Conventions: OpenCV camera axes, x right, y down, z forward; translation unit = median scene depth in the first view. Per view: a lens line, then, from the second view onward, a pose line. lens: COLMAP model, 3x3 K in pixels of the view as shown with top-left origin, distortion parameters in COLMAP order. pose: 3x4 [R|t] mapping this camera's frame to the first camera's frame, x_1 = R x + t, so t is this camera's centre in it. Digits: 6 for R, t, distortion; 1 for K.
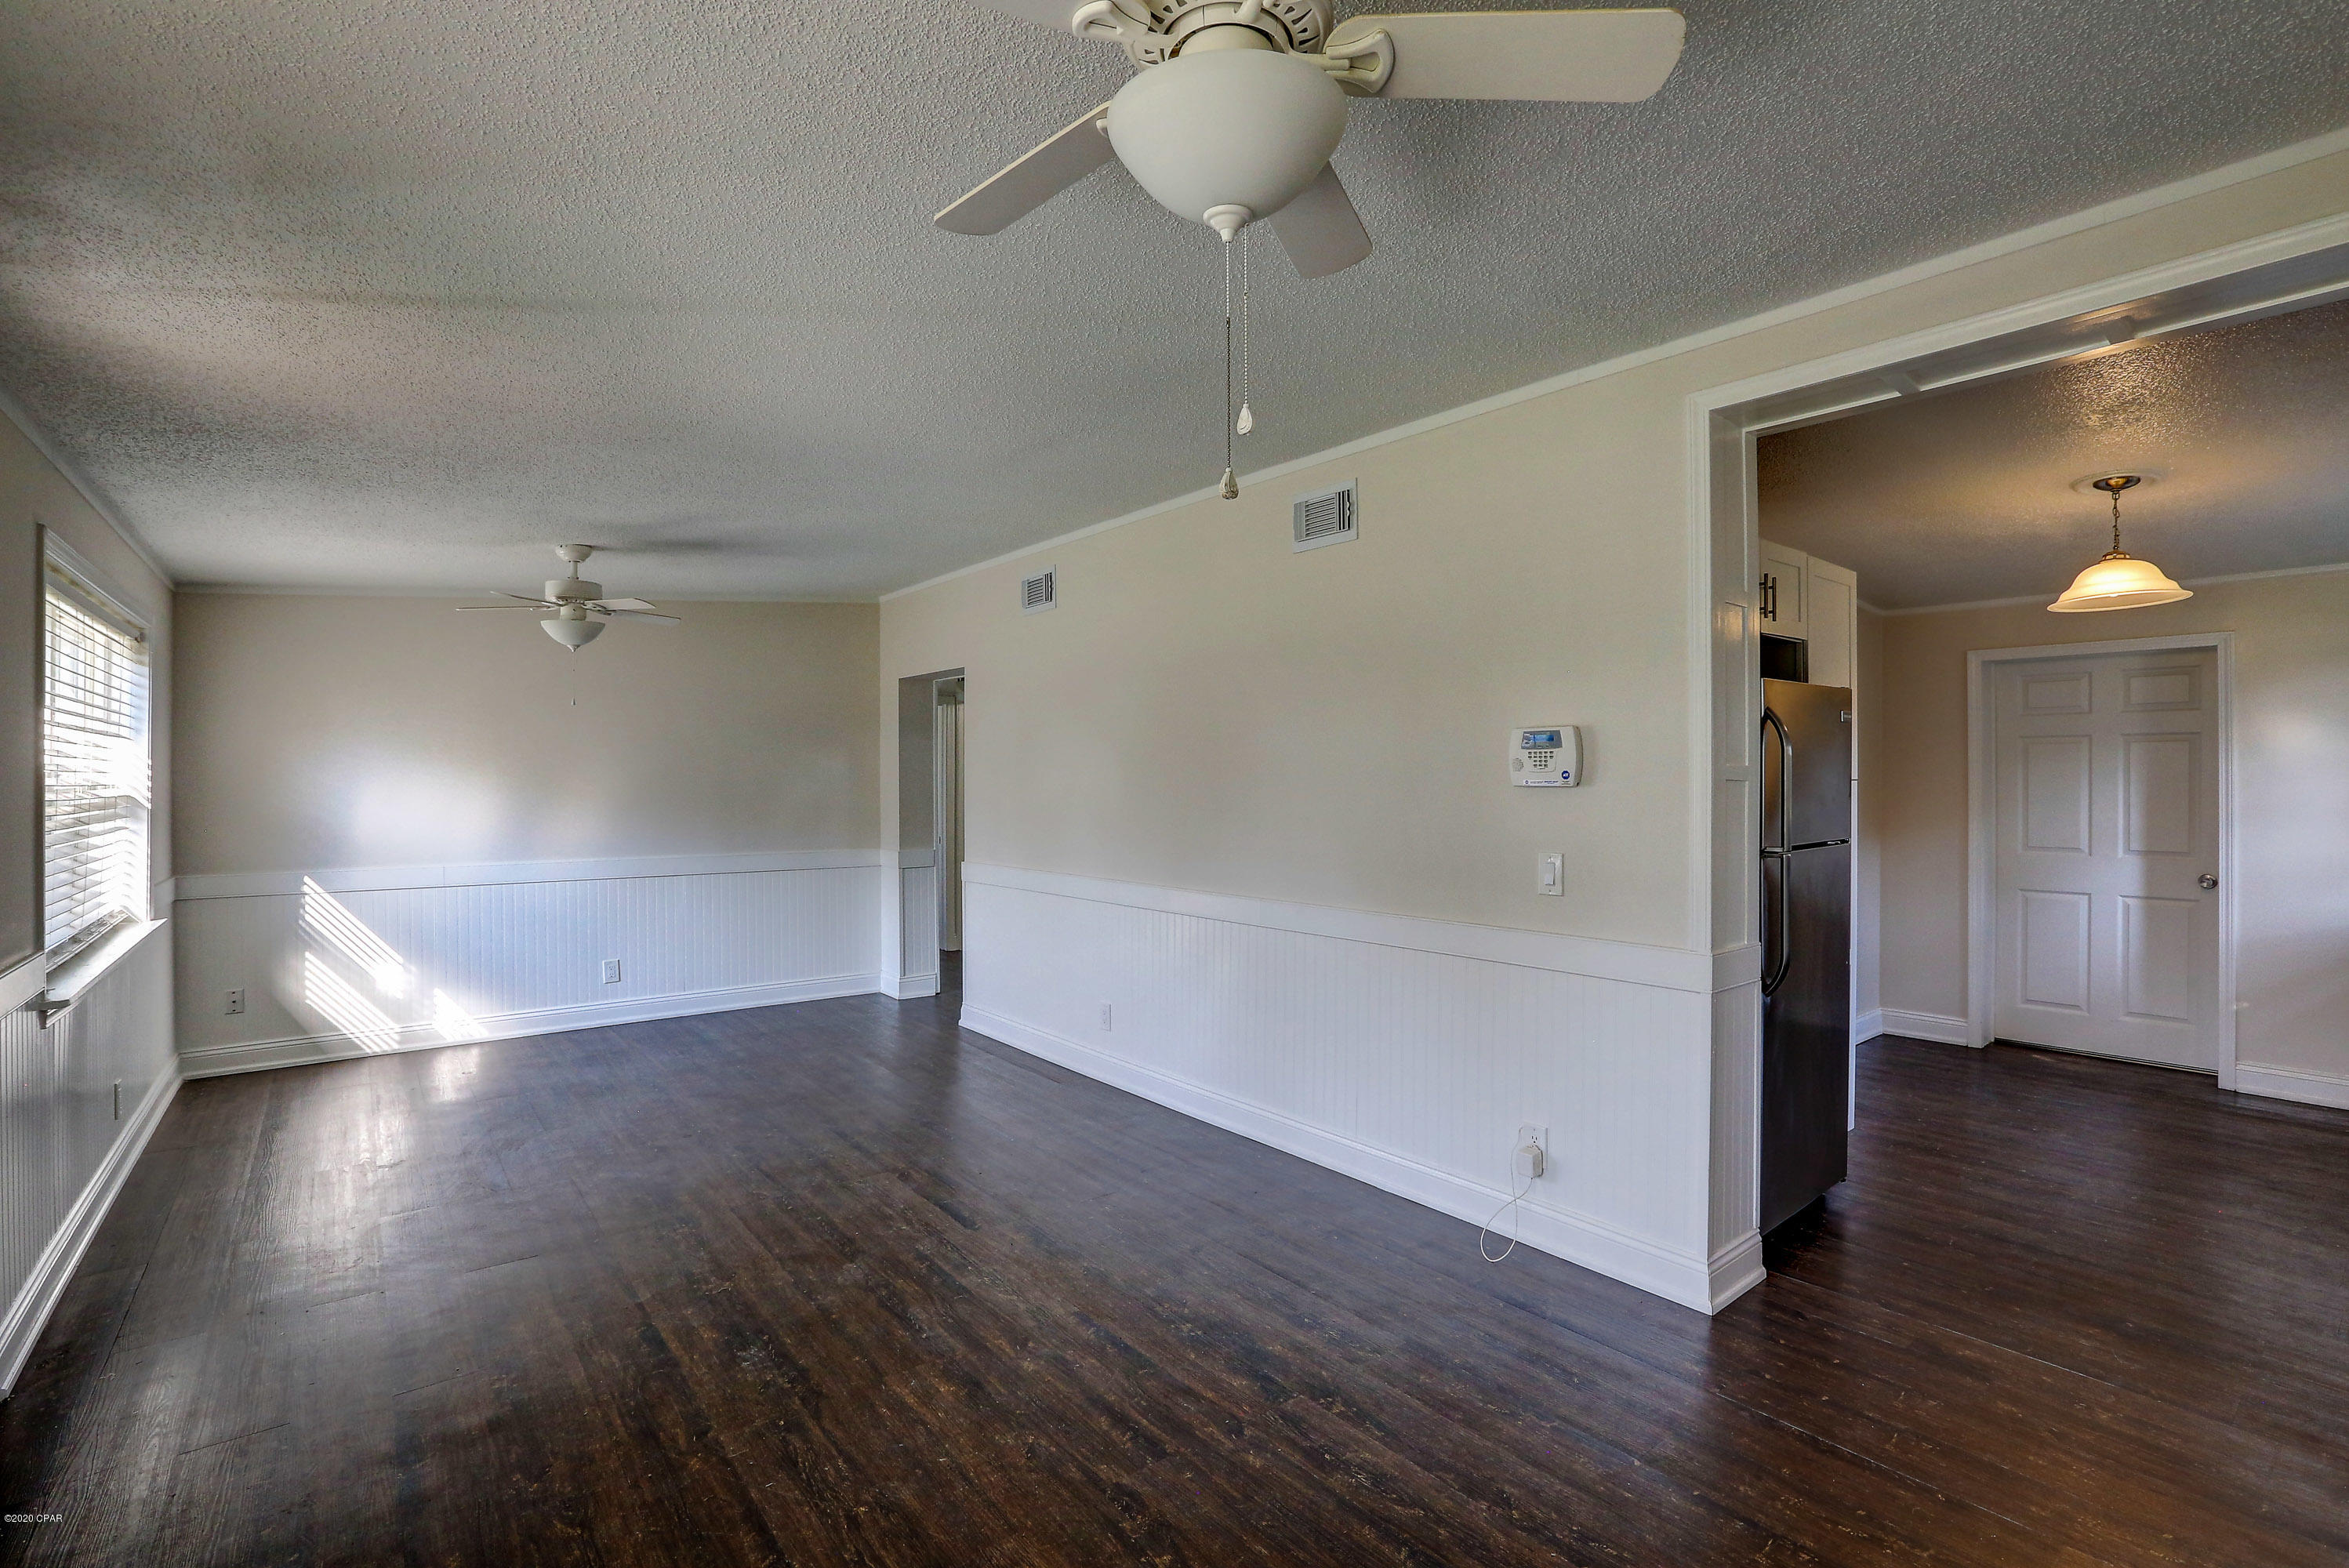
lens RADIAL K [[1066.8, 0, 1180.4], [0, 1066.8, 787.6], [0, 0, 1]] dist [-0.077750, 0.030166]
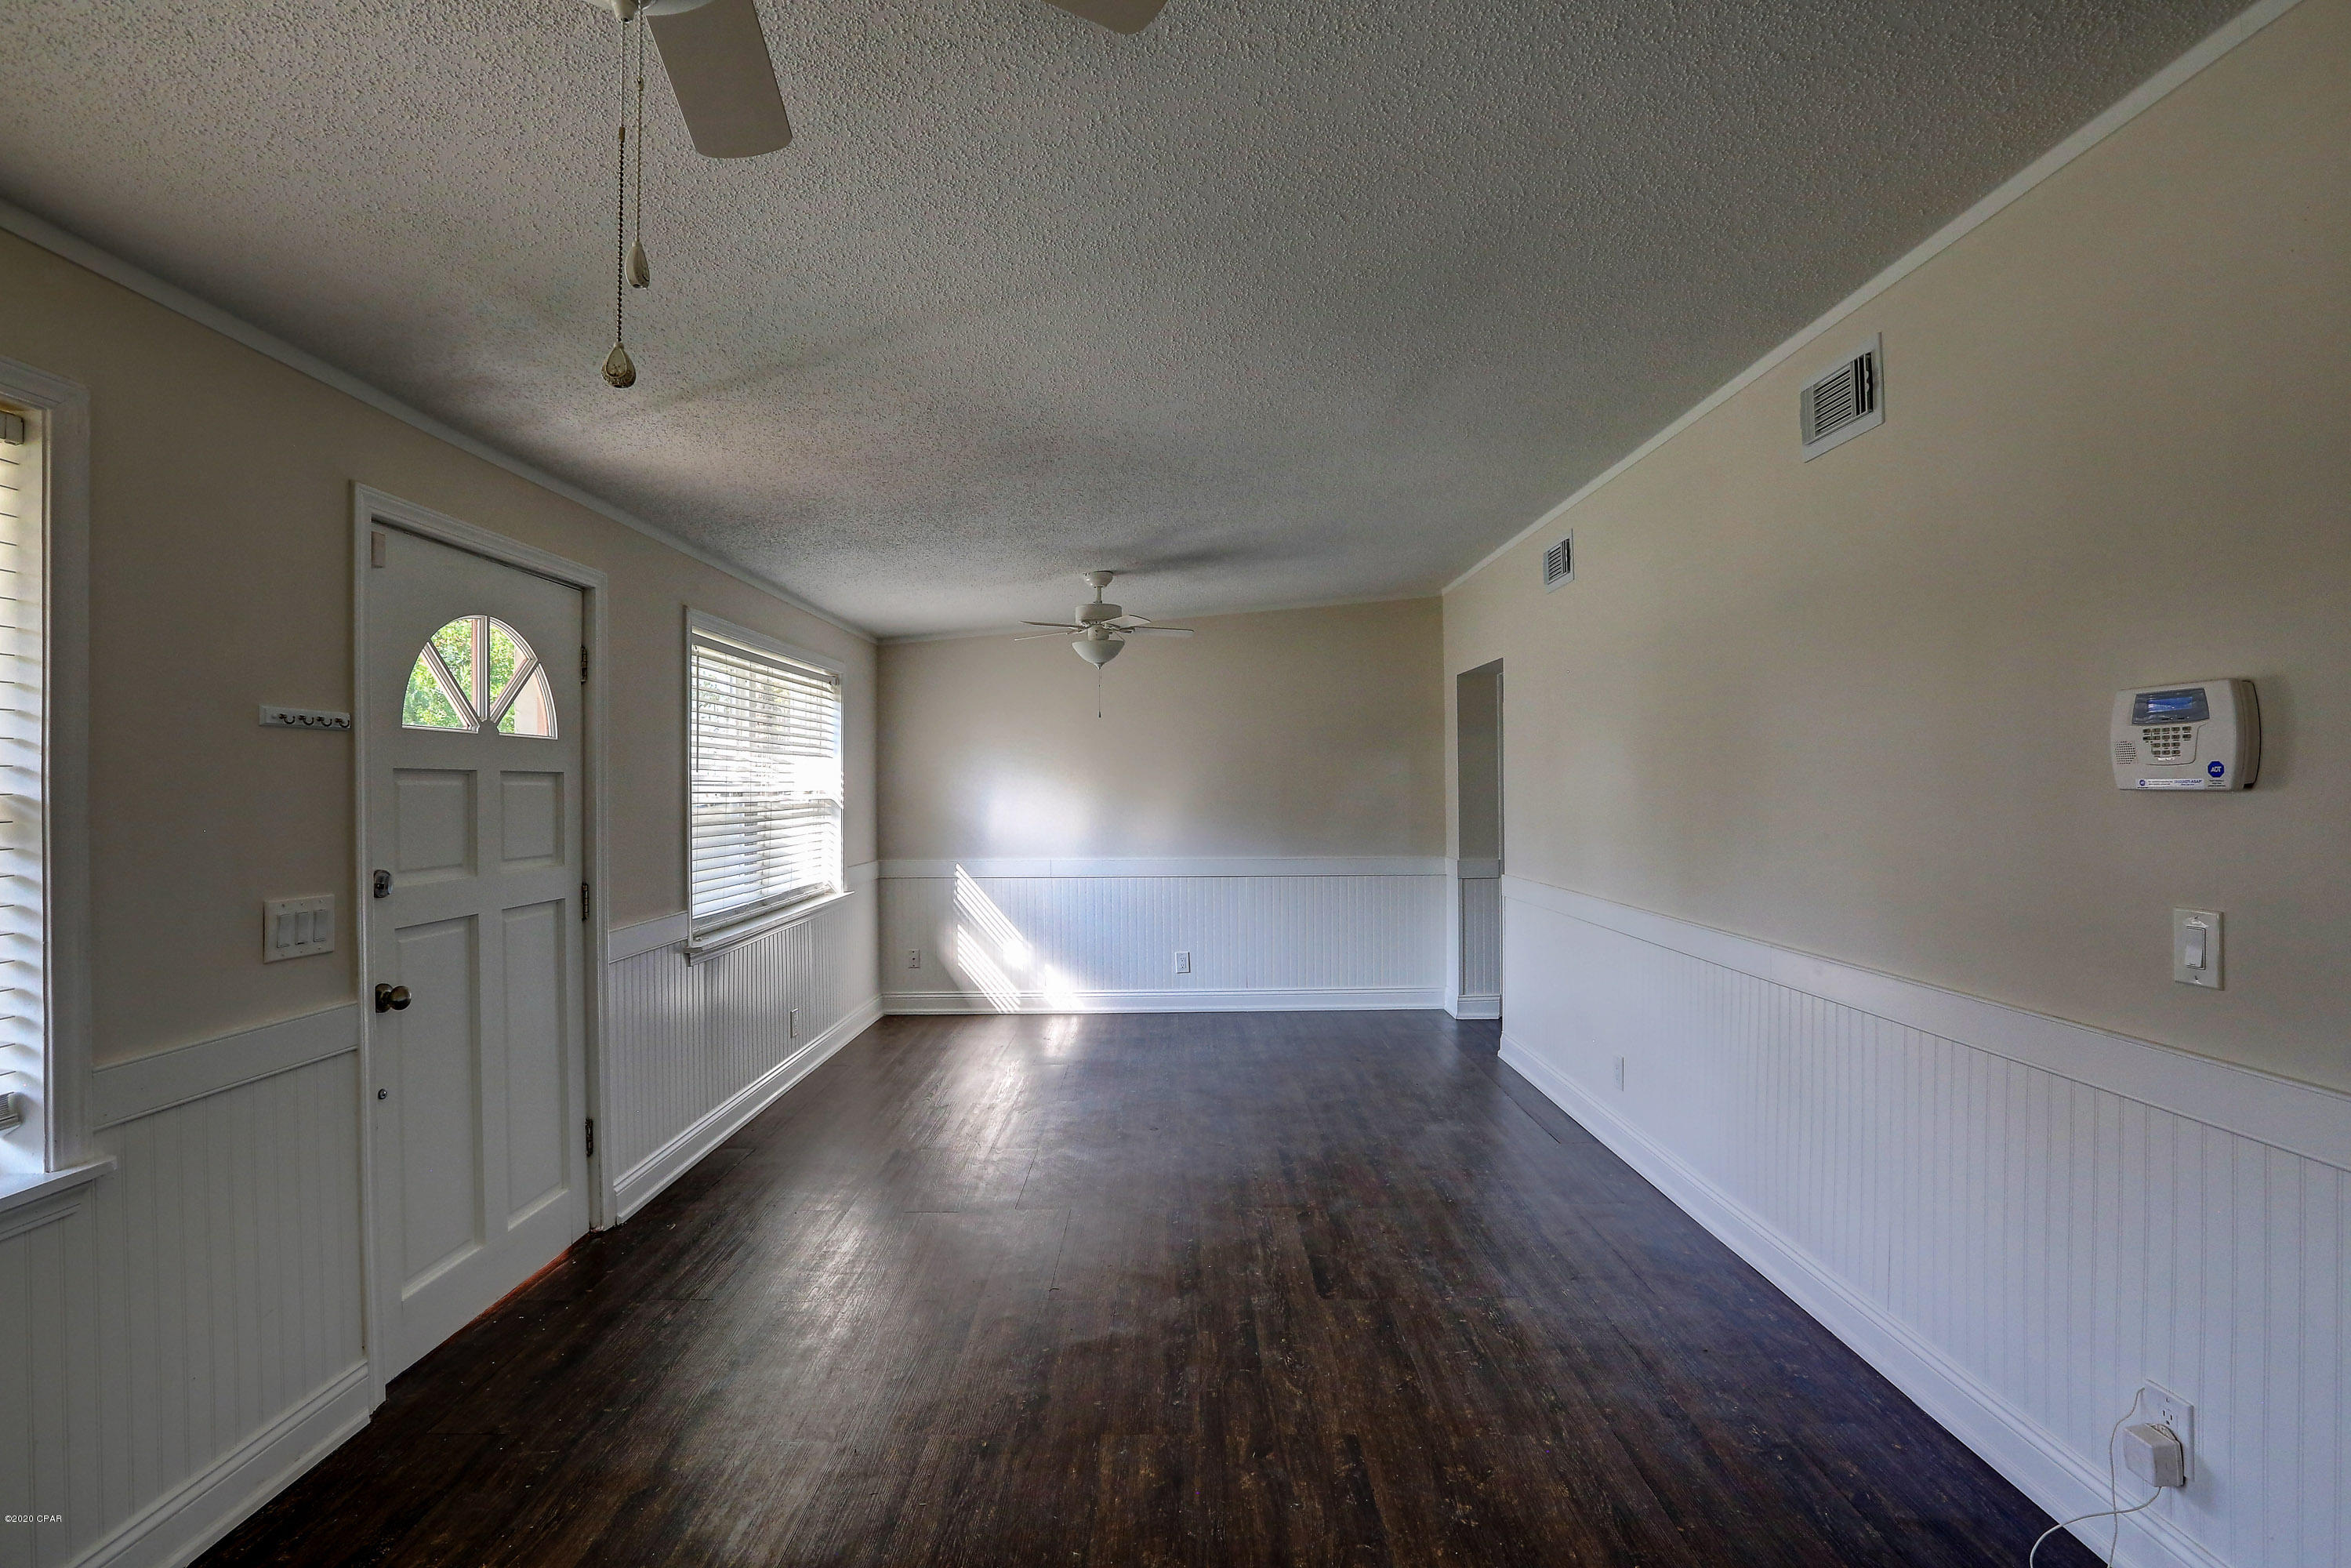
lens RADIAL K [[1067.8, 0, 1181.4], [0, 1067.8, 787.6], [0, 0, 1]] dist [-0.077750, 0.030166]
pose [[0.781136, -0.003424, -0.624352, 0.188281], [0.000948, 0.999990, -0.004298, -0.000389], [0.624361, 0.002765, 0.781131, 0.175700]]
